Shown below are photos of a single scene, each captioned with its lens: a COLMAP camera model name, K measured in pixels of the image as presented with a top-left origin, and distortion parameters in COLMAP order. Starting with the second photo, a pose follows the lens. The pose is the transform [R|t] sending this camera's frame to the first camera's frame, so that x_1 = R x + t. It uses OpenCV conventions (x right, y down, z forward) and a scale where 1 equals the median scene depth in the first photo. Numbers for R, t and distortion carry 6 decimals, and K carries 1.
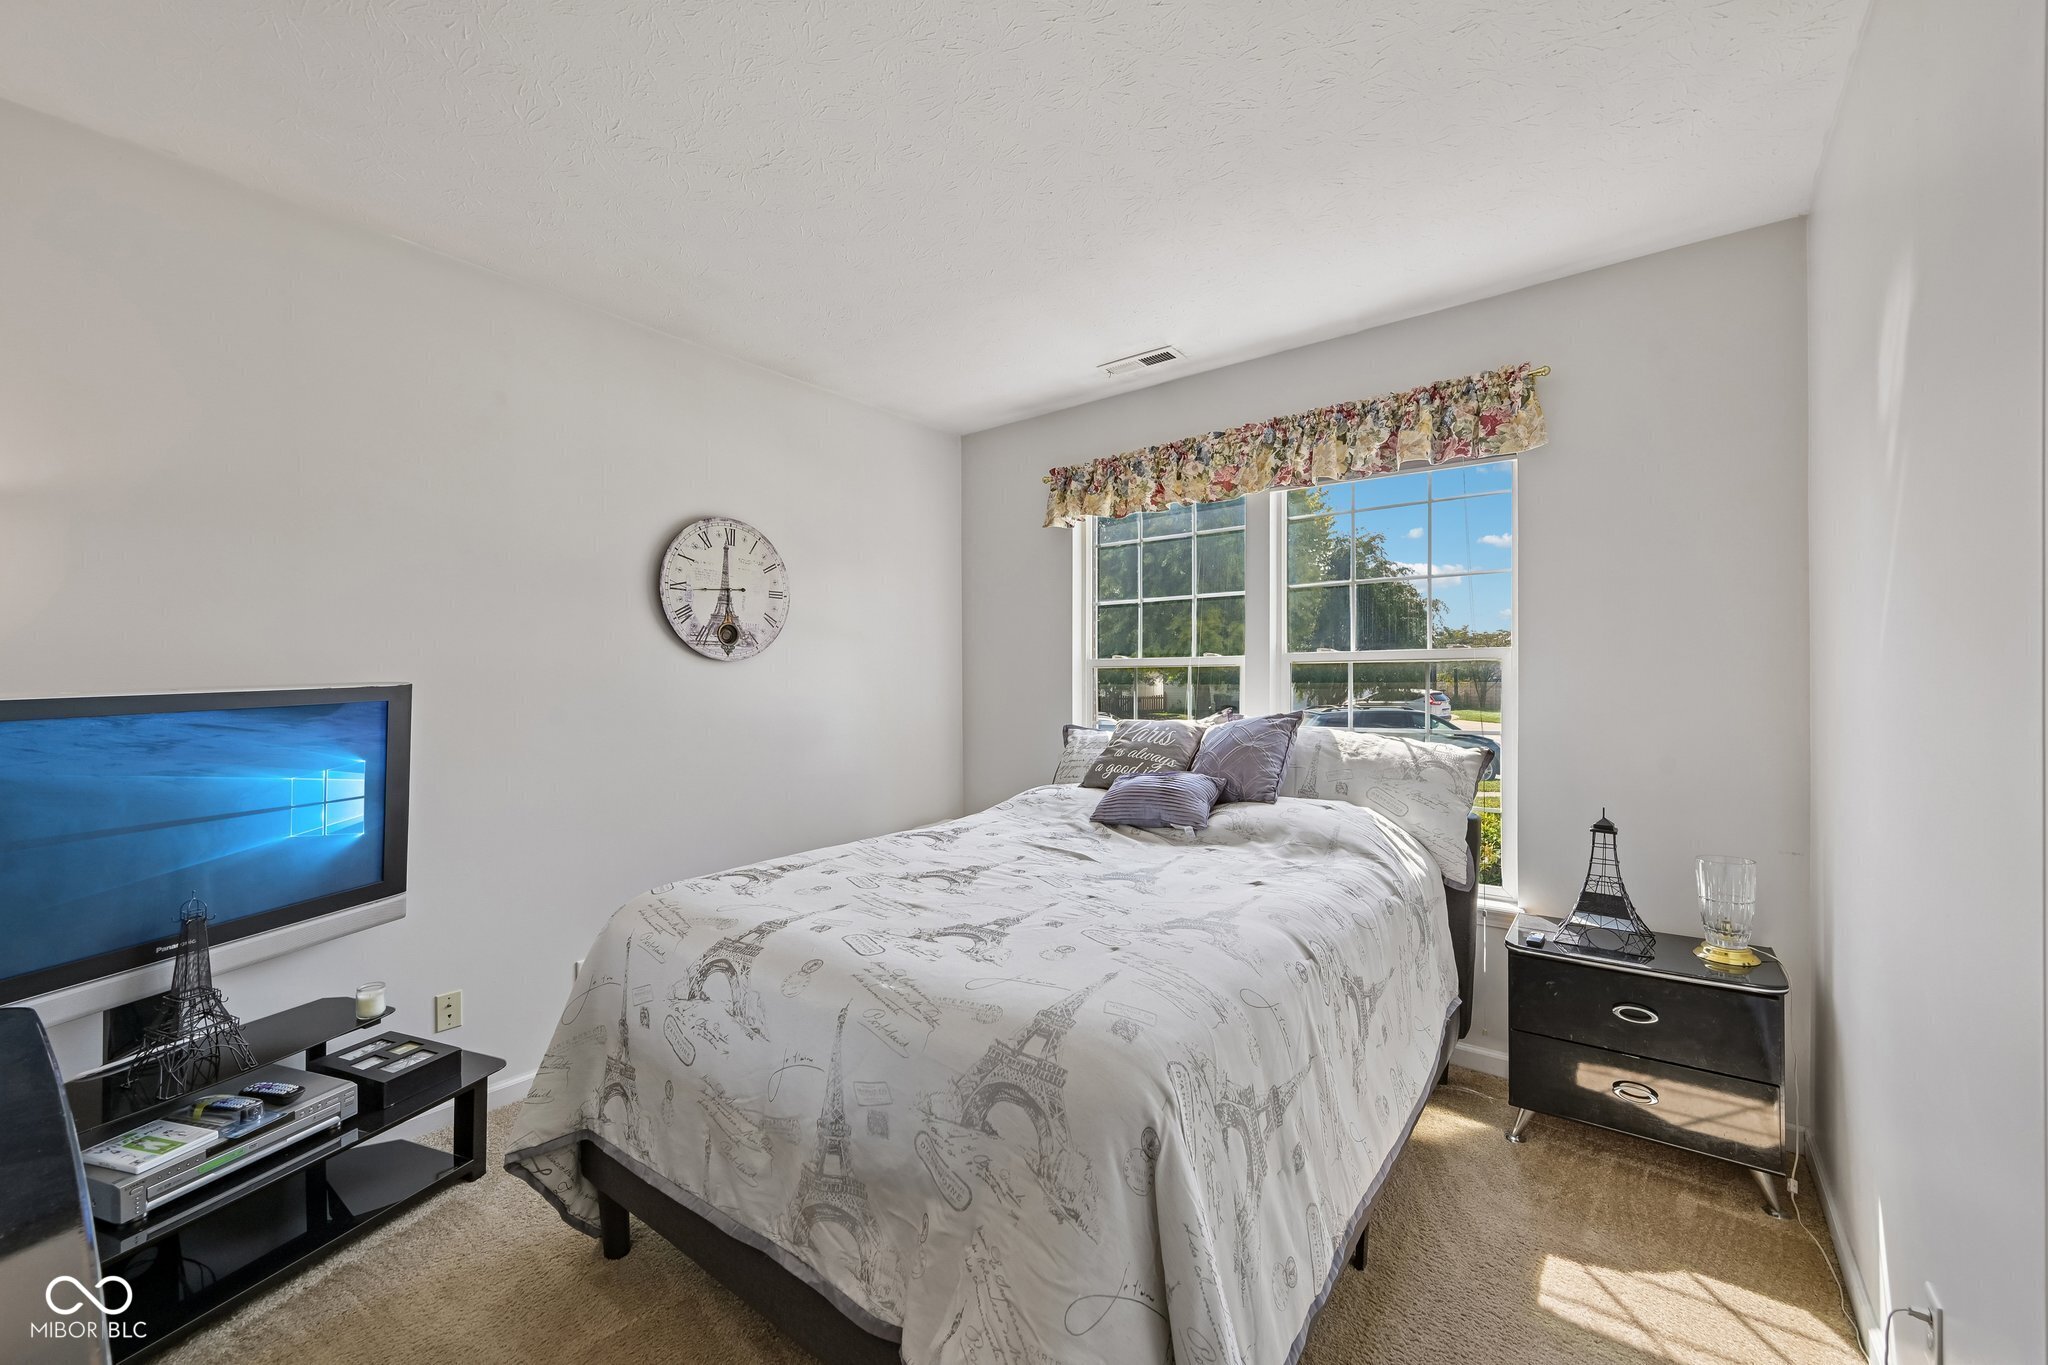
lens RADIAL K [[812.1, 0, 1023.6], [0, 812.1, 681.6], [0, 0, 1]] dist [0.000235, -0.000773]
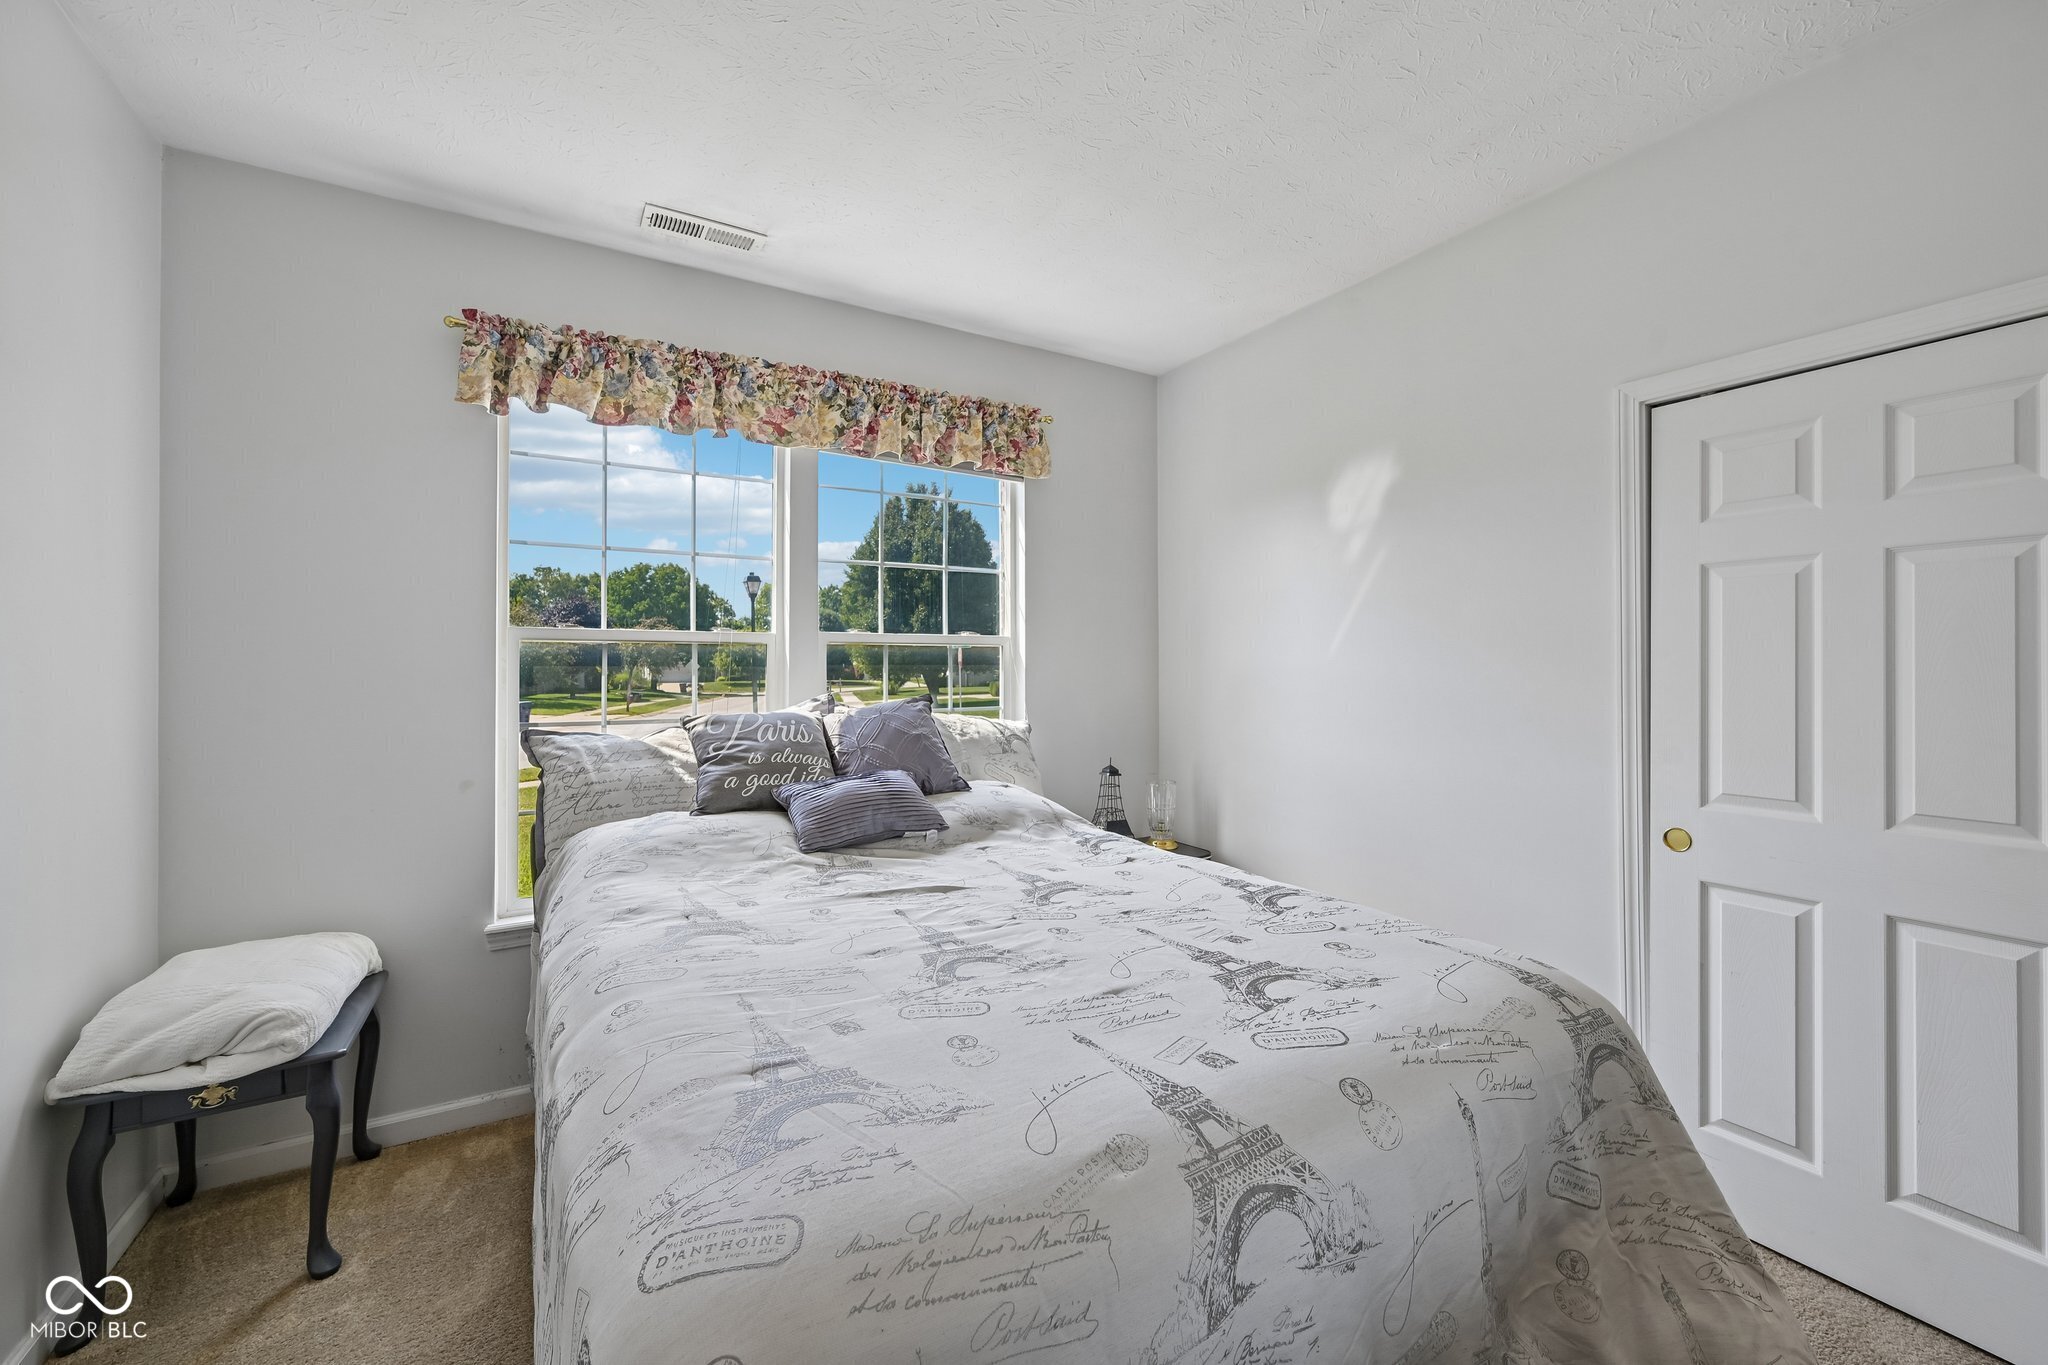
lens RADIAL K [[812.1, 0, 1032.4], [0, 812.1, 662.0], [0, 0, 1]] dist [0.000235, -0.000773]
pose [[0.358552, 0.009833, 0.933458, -0.516400], [-0.003995, 0.999952, -0.008999, 0.006590], [-0.933501, -0.000503, 0.358574, 0.539272]]
